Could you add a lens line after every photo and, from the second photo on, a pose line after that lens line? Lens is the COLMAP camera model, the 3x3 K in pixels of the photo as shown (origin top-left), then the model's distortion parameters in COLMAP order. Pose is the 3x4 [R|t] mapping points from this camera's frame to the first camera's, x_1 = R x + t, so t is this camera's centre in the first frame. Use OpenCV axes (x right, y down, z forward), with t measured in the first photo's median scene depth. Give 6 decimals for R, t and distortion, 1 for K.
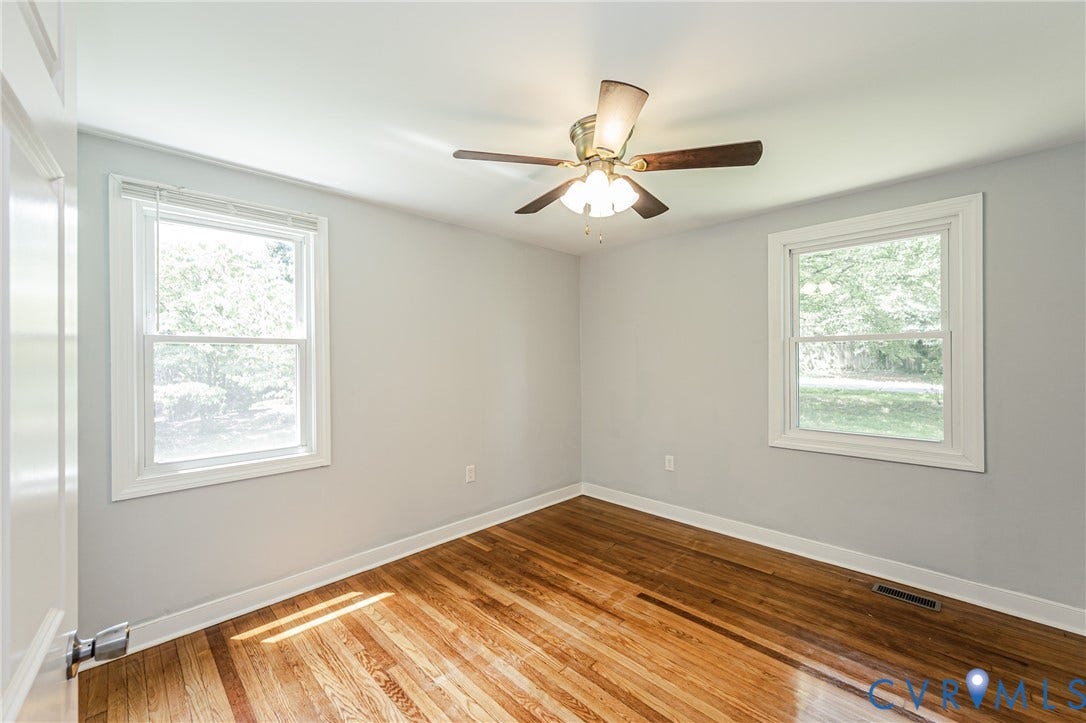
lens RADIAL K [[436.8, 0, 542.6], [0, 436.8, 361.3], [0, 0, 1]] dist [0.002170, 0.000276]
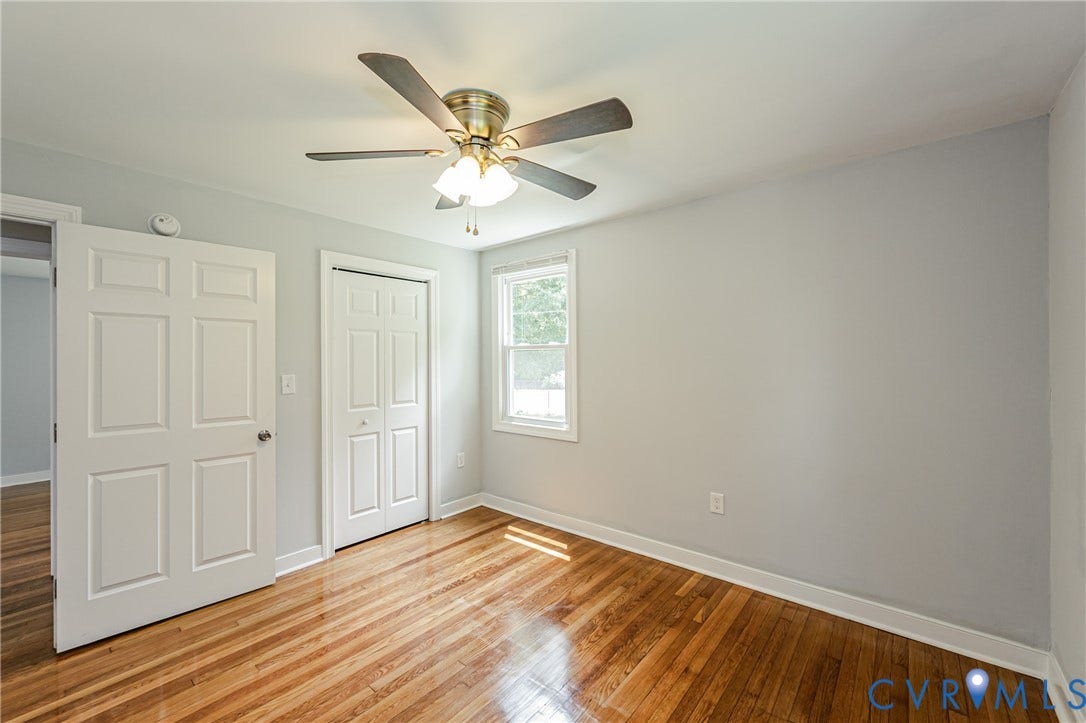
lens RADIAL K [[436.8, 0, 533.5], [0, 436.8, 360.9], [0, 0, 1]] dist [0.002170, 0.000276]
pose [[0.074255, 0.010956, -0.997179, 0.825495], [0.002477, 0.999935, 0.011171, -0.015676], [0.997236, -0.003299, 0.074223, 0.834702]]
